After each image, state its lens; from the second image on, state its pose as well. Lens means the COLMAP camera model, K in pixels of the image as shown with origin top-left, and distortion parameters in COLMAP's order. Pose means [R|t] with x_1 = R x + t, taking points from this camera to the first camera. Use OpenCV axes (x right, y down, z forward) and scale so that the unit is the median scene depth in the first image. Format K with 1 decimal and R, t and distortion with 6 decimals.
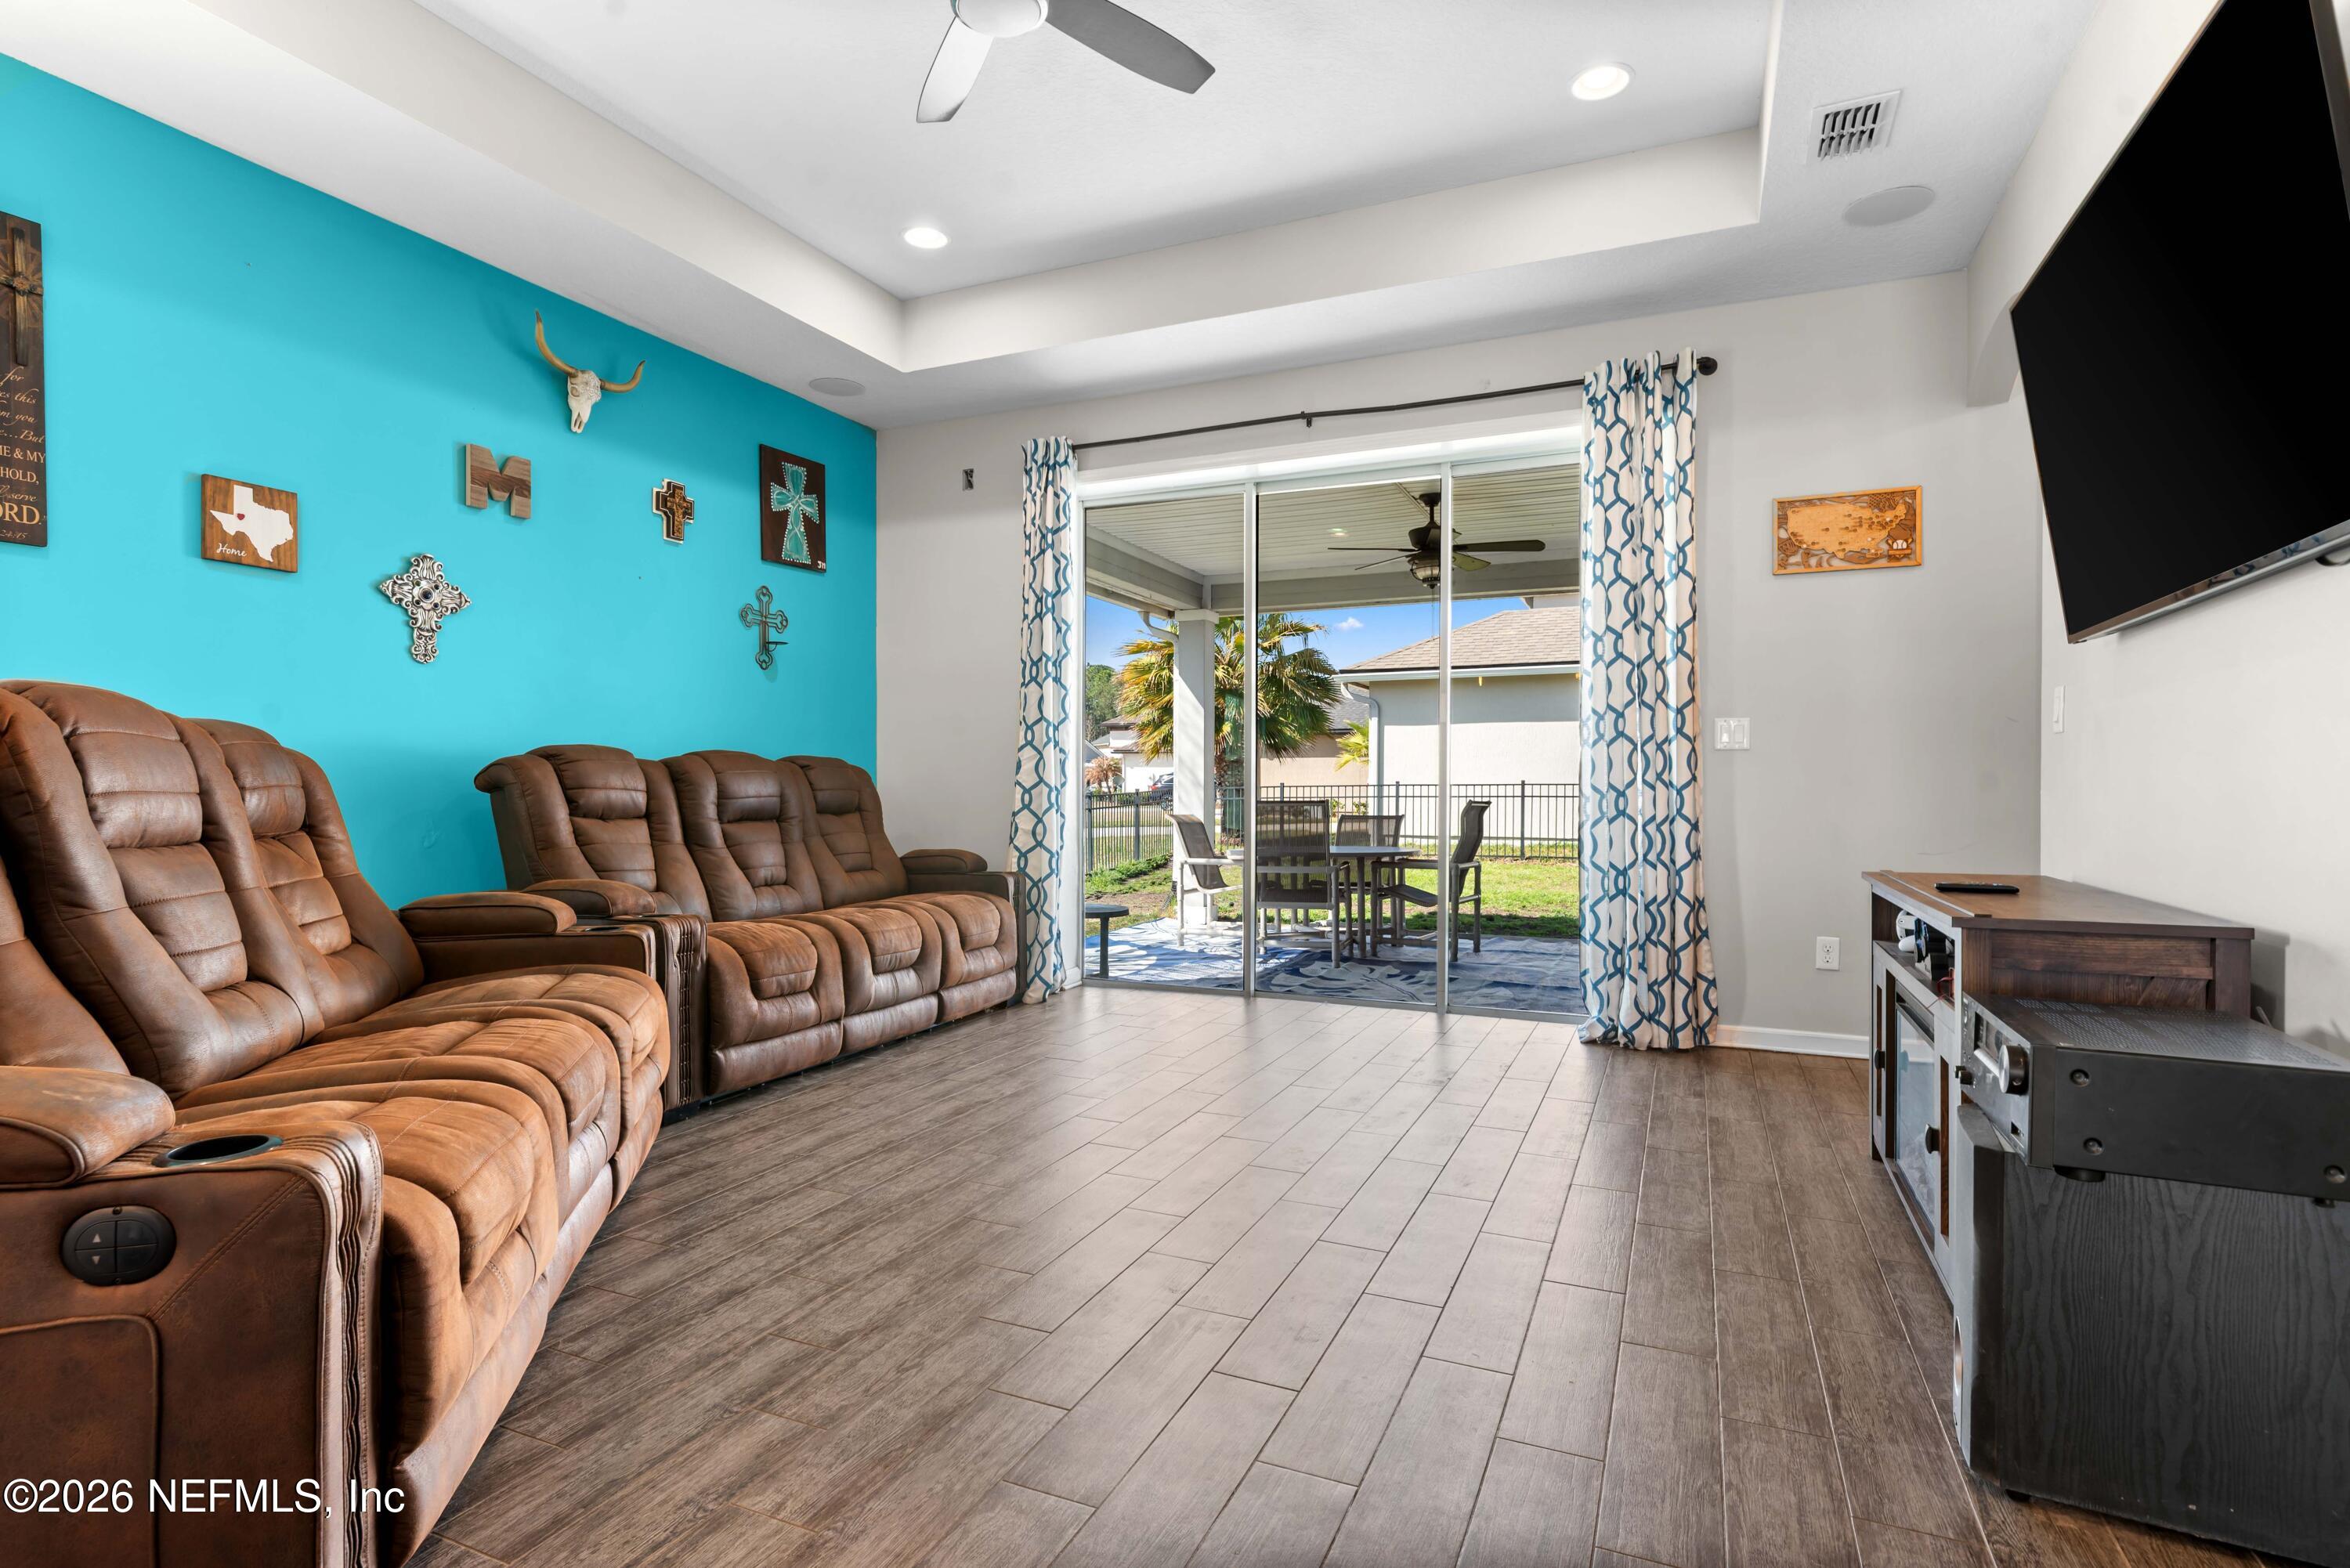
lens RADIAL K [[1160.7, 0, 1175.0], [0, 1160.7, 784.0], [0, 0, 1]] dist [-0.000943, -0.000147]
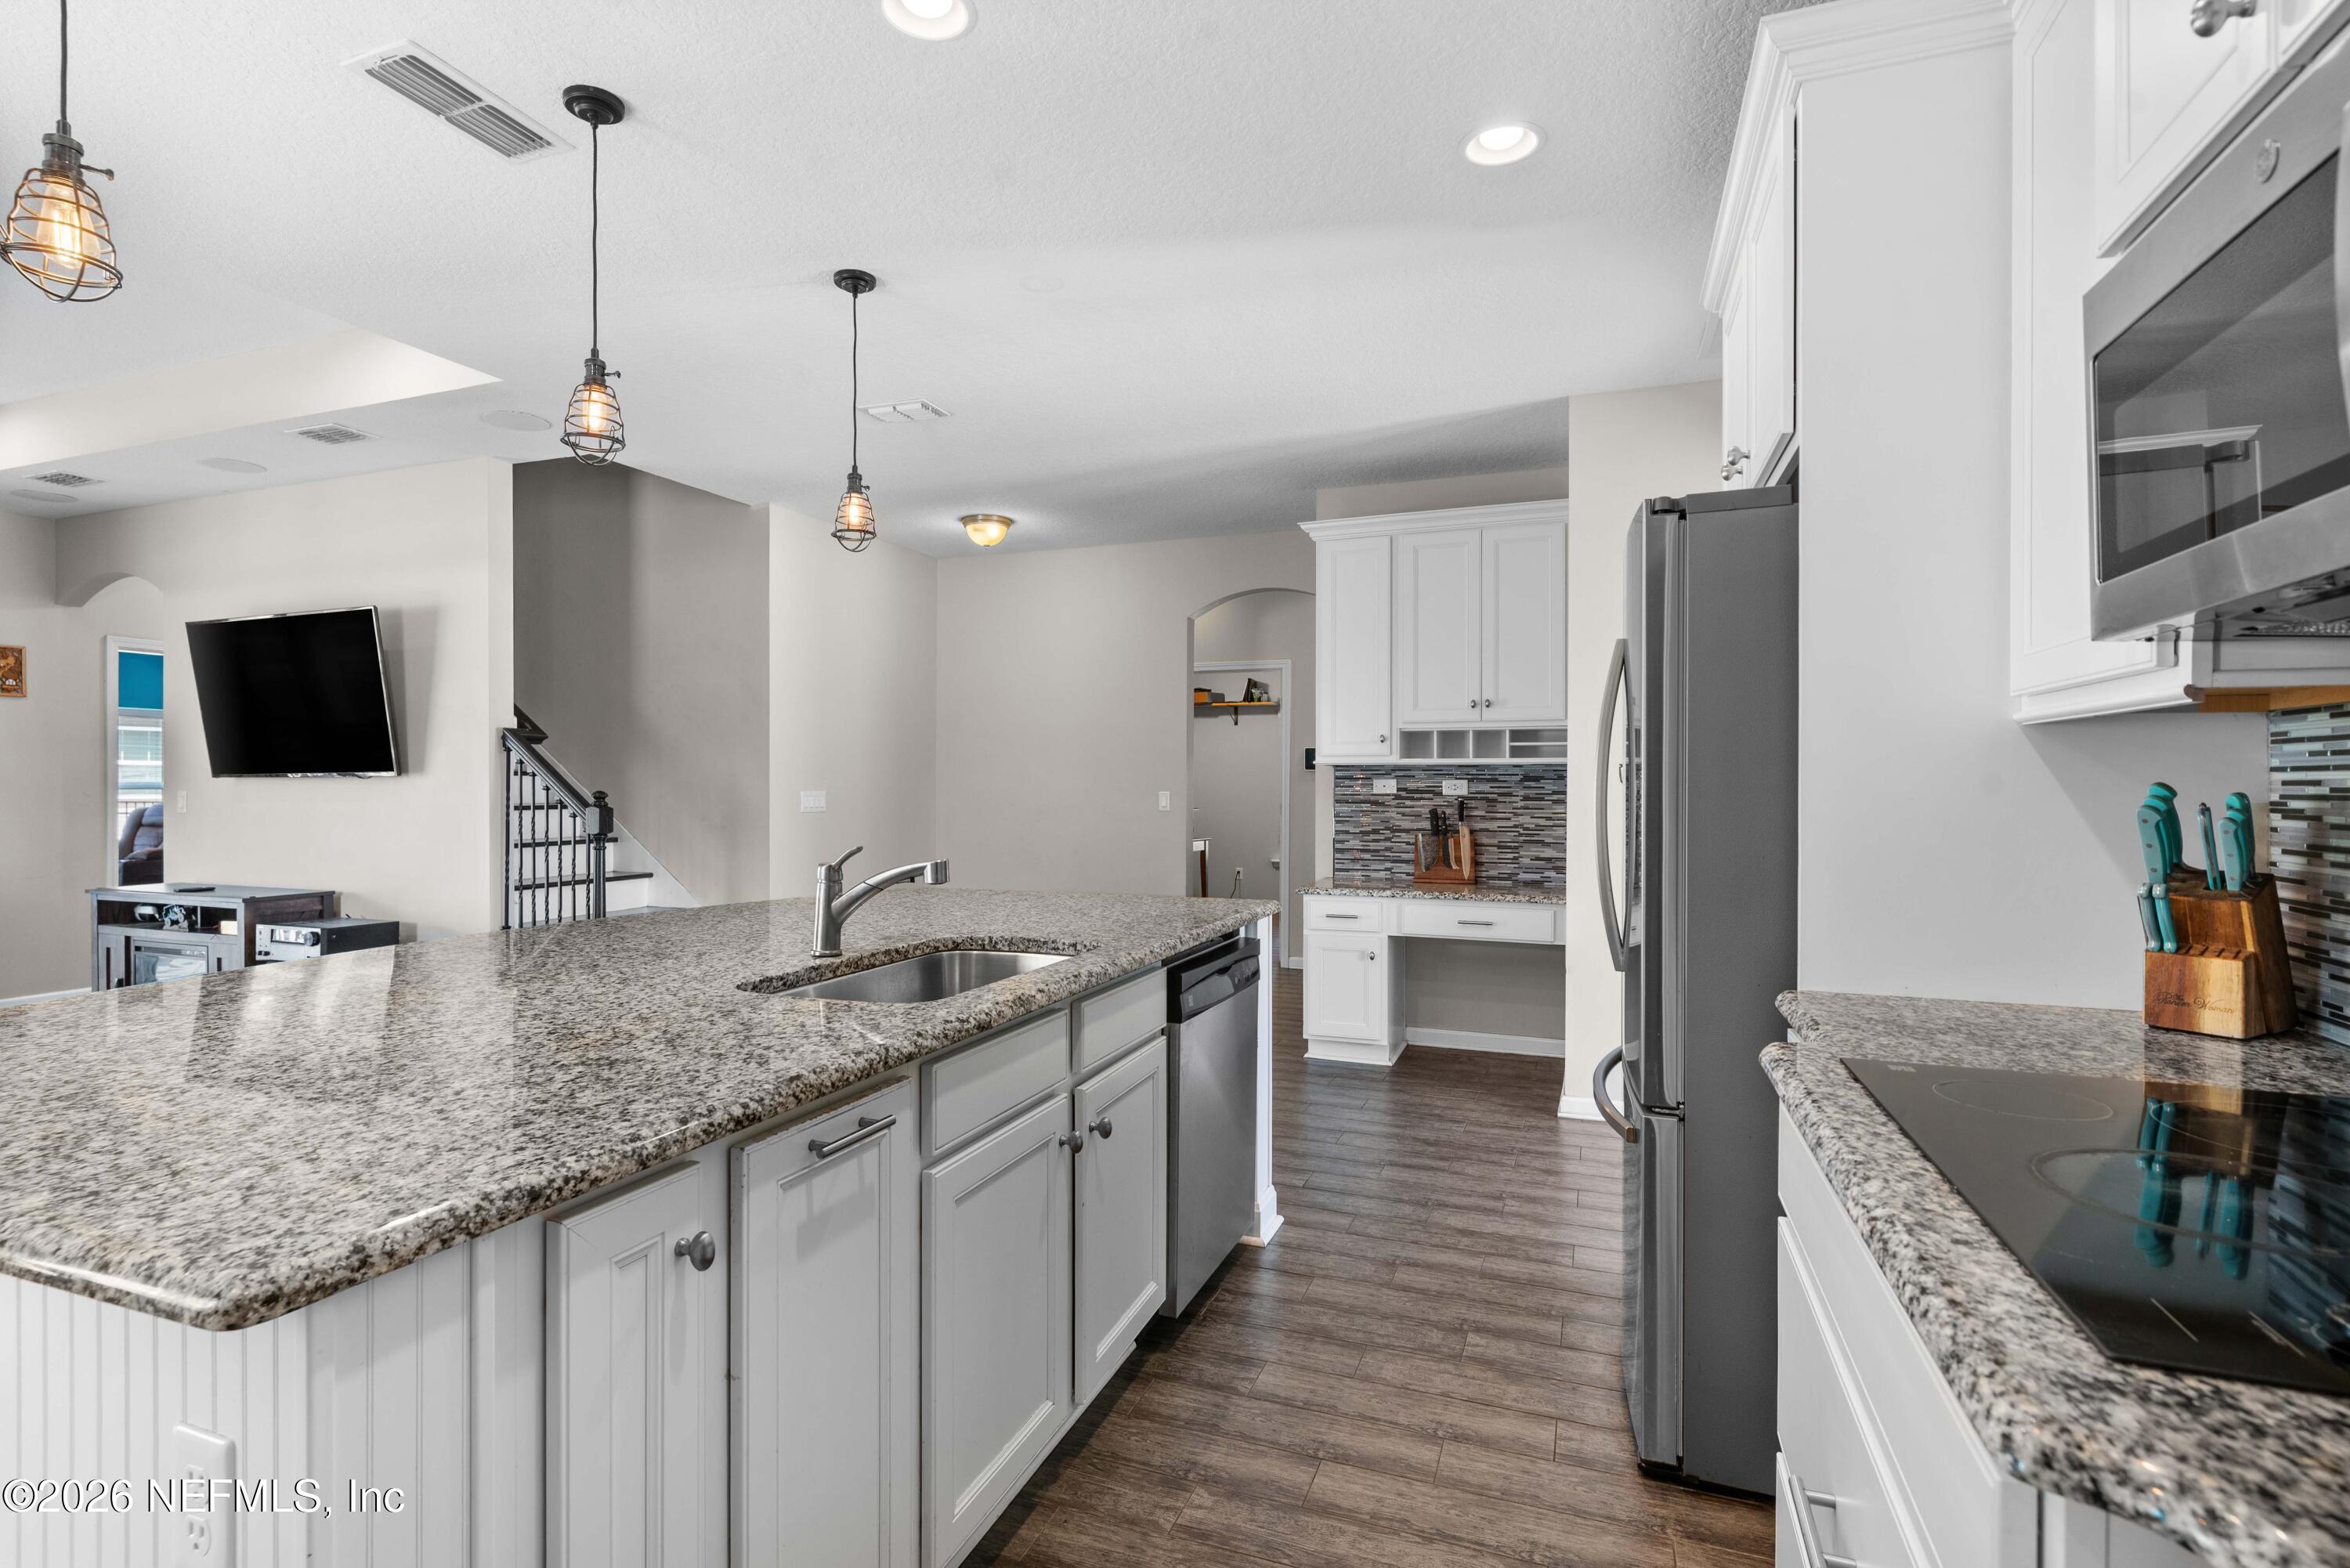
lens RADIAL K [[1145.9, 0, 1163.9], [0, 1145.9, 786.4], [0, 0, 1]] dist [0.001095, -0.000044]
pose [[-0.051318, -0.005347, 0.998668, -1.154168], [-0.002312, 0.999984, 0.005235, -0.089825], [-0.998680, -0.002040, -0.051329, -0.545659]]
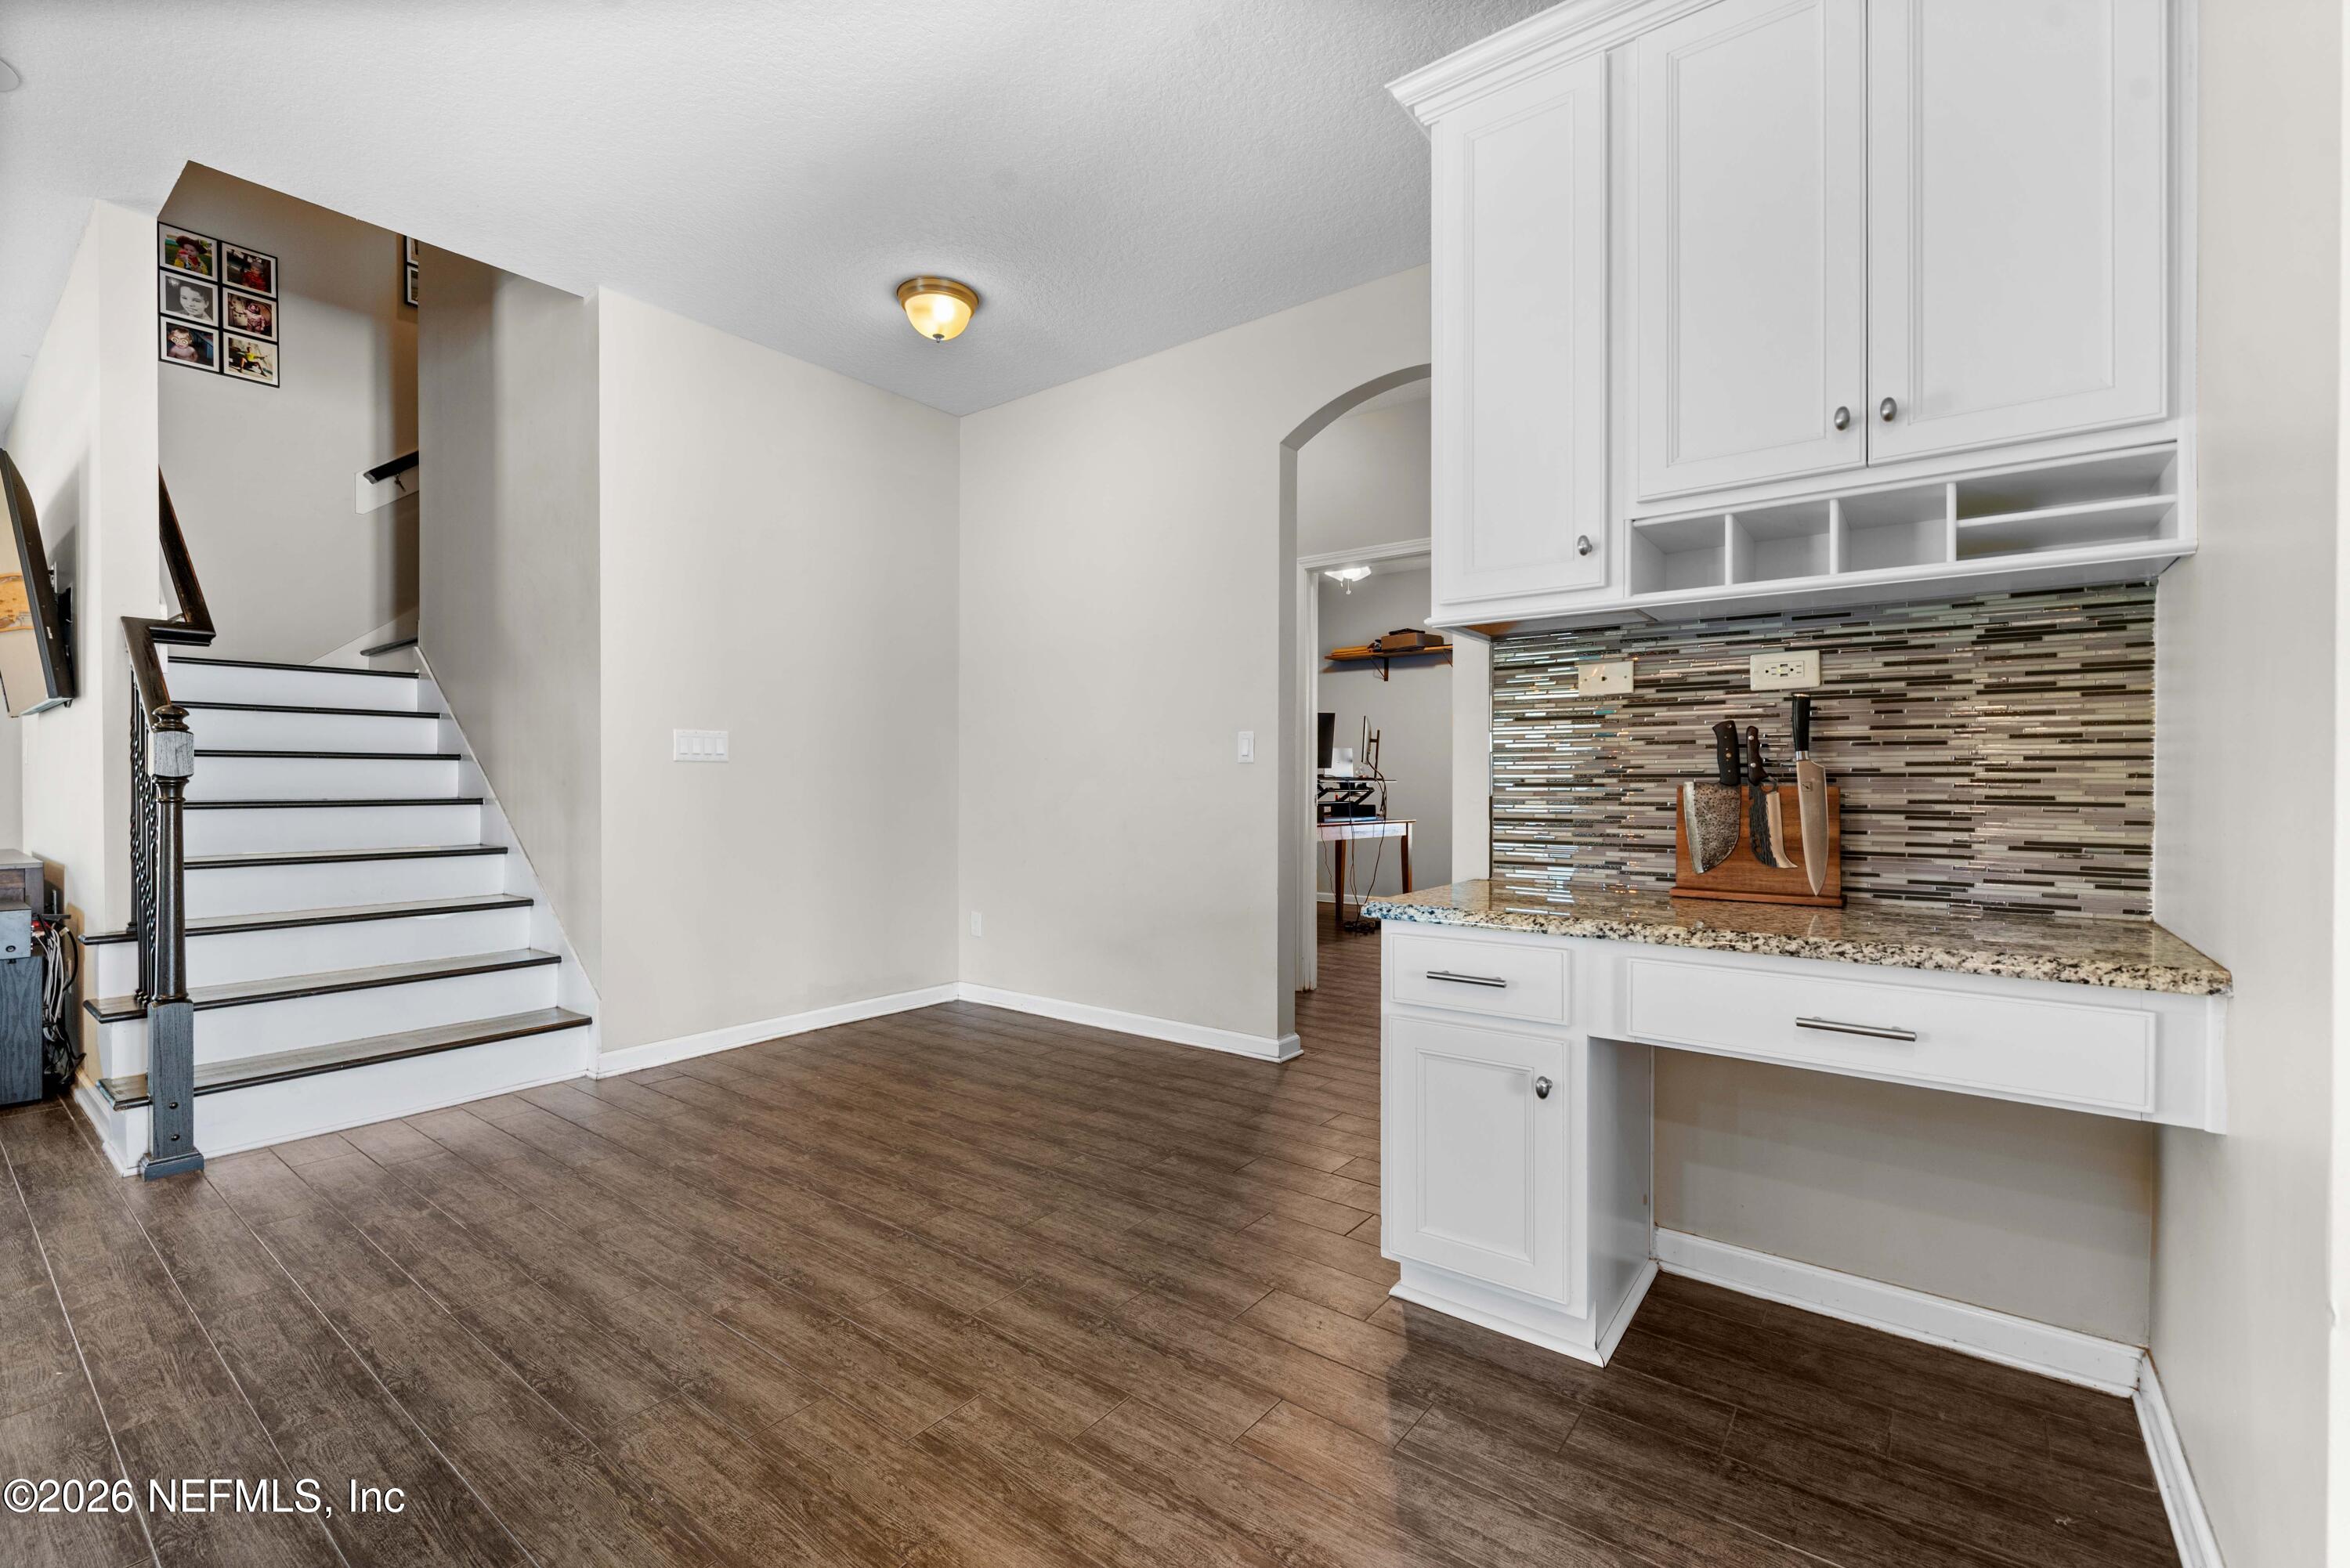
lens RADIAL K [[1007.8, 0, 1171.6], [0, 1007.8, 789.1], [0, 0, 1]] dist [-0.001619, -0.000221]
pose [[0.239040, -0.007302, 0.970982, -0.211582], [-0.001207, 0.999969, 0.007817, -0.015434], [-0.971009, -0.003040, 0.239024, -0.834379]]
